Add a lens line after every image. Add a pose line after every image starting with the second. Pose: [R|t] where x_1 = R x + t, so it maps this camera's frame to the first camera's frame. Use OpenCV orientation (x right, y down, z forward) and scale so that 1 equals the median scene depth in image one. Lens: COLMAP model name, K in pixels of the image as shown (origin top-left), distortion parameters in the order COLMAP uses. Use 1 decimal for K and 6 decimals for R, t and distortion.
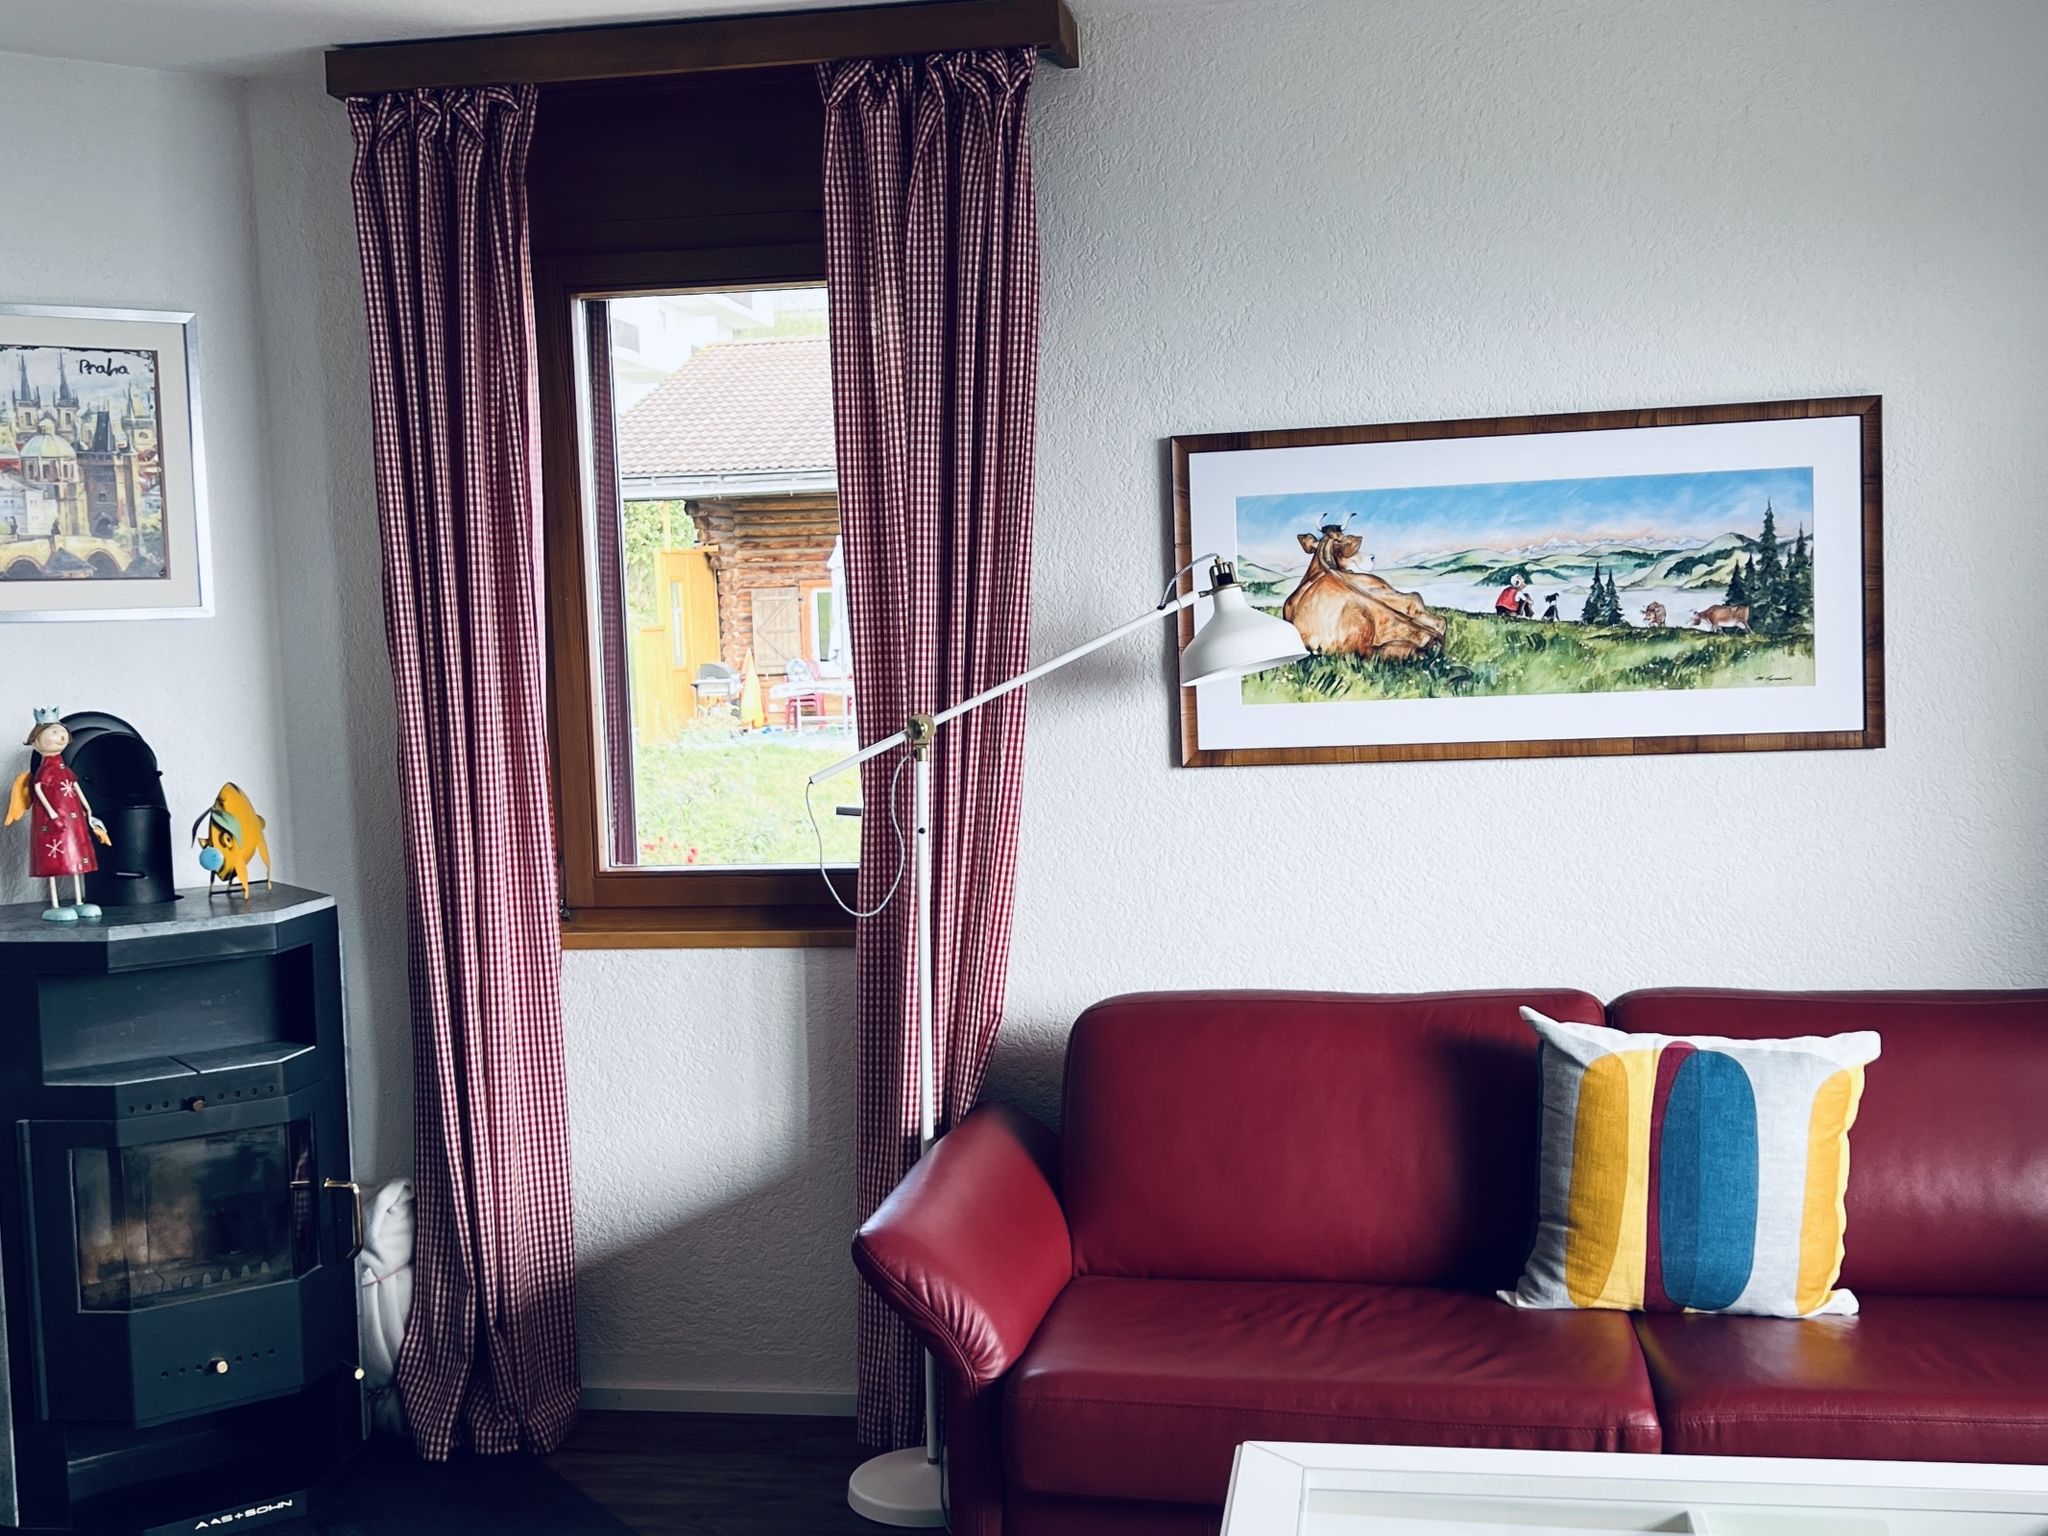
lens RADIAL K [[2271.5, 0, 1024.0], [0, 2271.5, 768.0], [0, 0, 1]] dist [0.170269, -0.575918]
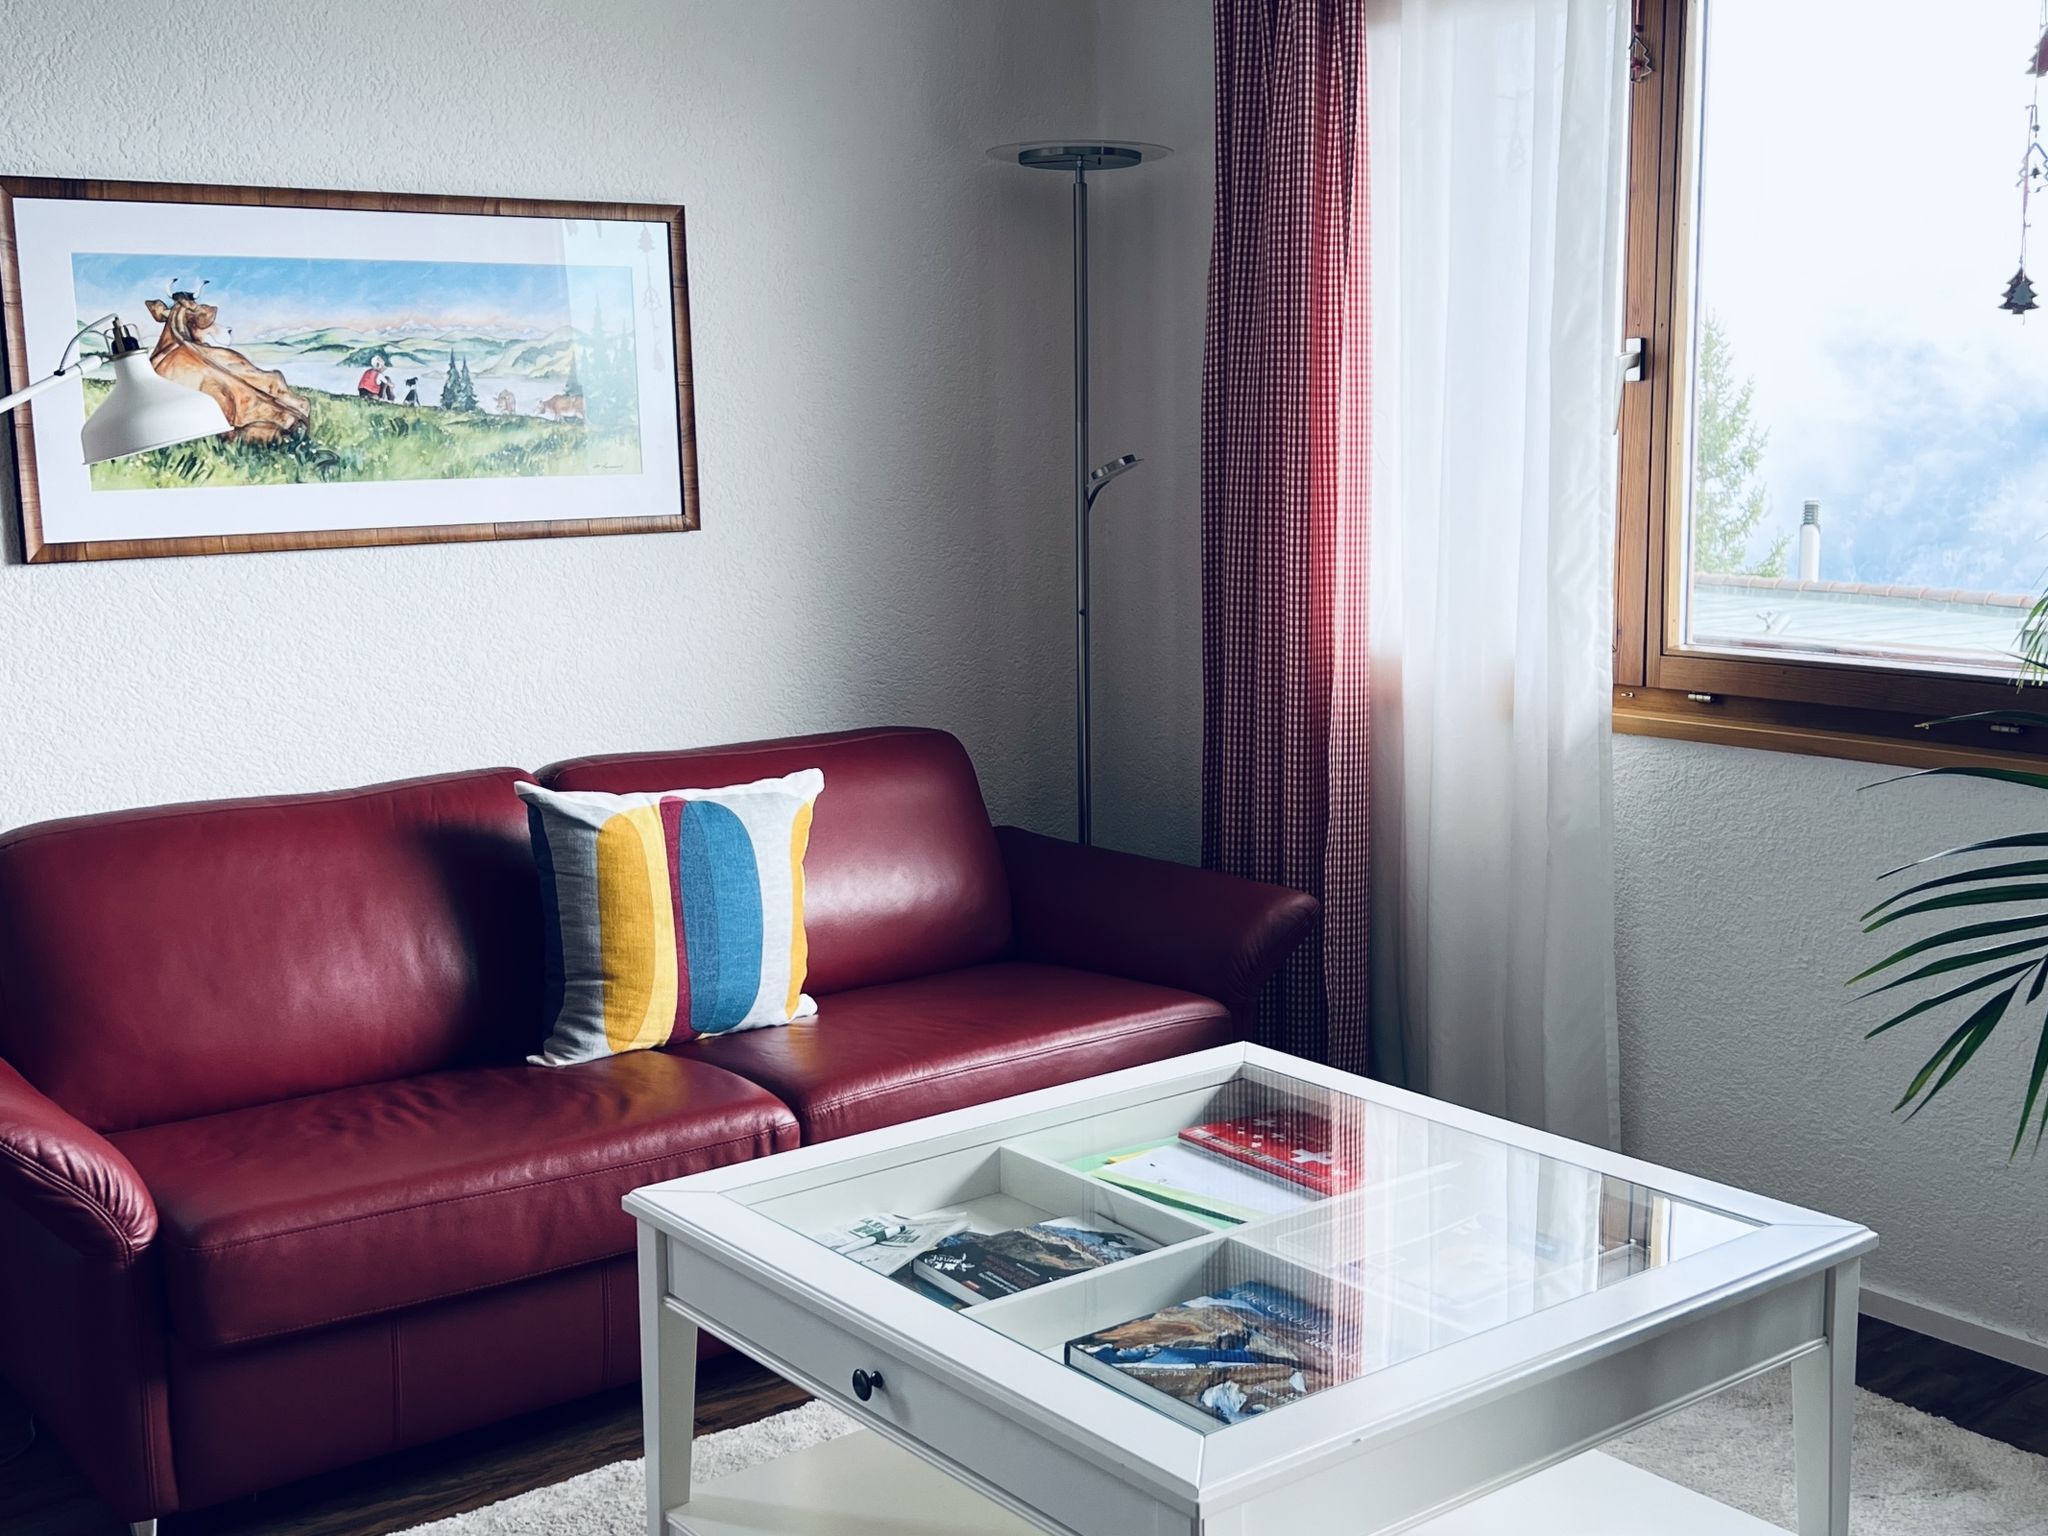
lens RADIAL K [[2342.9, 0, 1024.0], [0, 2342.9, 768.0], [0, 0, 1]] dist [0.146298, -0.463779]
pose [[0.662734, -0.086092, 0.743889, -0.369496], [0.039759, 0.996014, 0.079849, 0.020826], [-0.747798, -0.023343, 0.663515, 0.120698]]
